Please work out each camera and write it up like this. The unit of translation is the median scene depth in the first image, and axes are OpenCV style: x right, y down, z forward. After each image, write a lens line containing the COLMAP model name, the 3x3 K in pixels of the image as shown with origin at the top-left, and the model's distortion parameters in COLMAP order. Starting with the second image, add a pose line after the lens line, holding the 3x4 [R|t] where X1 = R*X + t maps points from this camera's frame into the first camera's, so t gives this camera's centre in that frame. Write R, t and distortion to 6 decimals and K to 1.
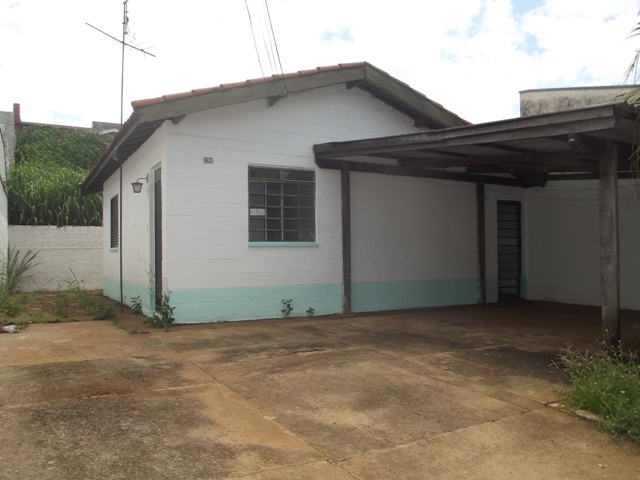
lens RADIAL K [[523.8, 0, 320.0], [0, 523.8, 240.1], [0, 0, 1]] dist [-0.067375, 0.026017]
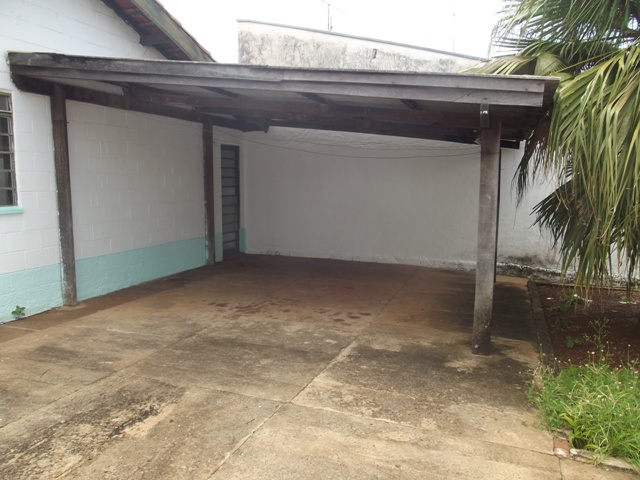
lens RADIAL K [[523.8, 0, 317.4], [0, 523.8, 243.0], [0, 0, 1]] dist [-0.067375, 0.026017]
pose [[0.756381, -0.073306, 0.650010, -0.142605], [-0.024321, 0.989862, 0.139934, -0.048548], [-0.653678, -0.121653, 0.746930, 0.267606]]
